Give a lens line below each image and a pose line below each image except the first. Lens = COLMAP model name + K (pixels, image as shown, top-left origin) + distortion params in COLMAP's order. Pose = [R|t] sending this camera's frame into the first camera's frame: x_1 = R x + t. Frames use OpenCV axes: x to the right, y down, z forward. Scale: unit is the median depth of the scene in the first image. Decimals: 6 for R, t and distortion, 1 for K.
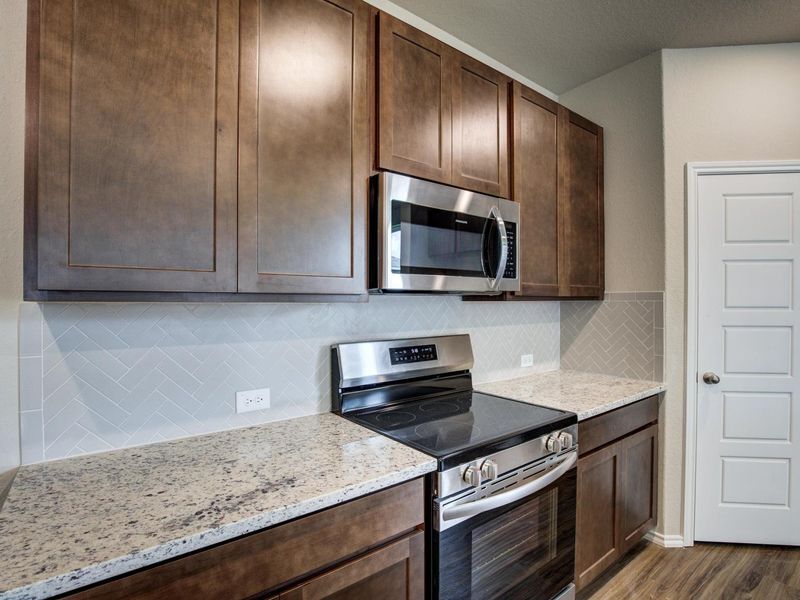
lens RADIAL K [[411.2, 0, 405.0], [0, 411.2, 303.1], [0, 0, 1]] dist [-0.027978, 0.001038]
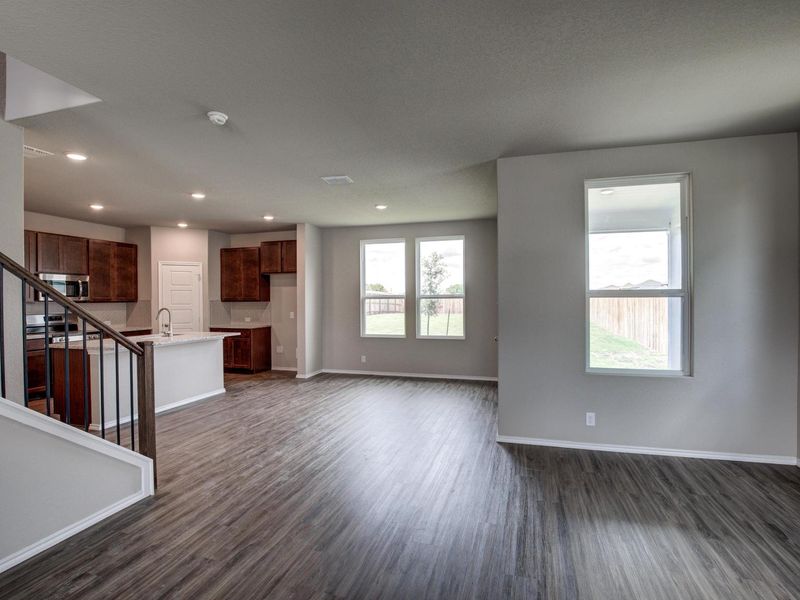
lens RADIAL K [[411.2, 0, 405.0], [0, 411.2, 303.1], [0, 0, 1]] dist [-0.027978, 0.001038]
pose [[0.813599, -0.007077, 0.581384, 0.511804], [0.005506, 0.999975, 0.004466, -0.003928], [-0.581401, -0.000433, 0.813617, -3.844637]]
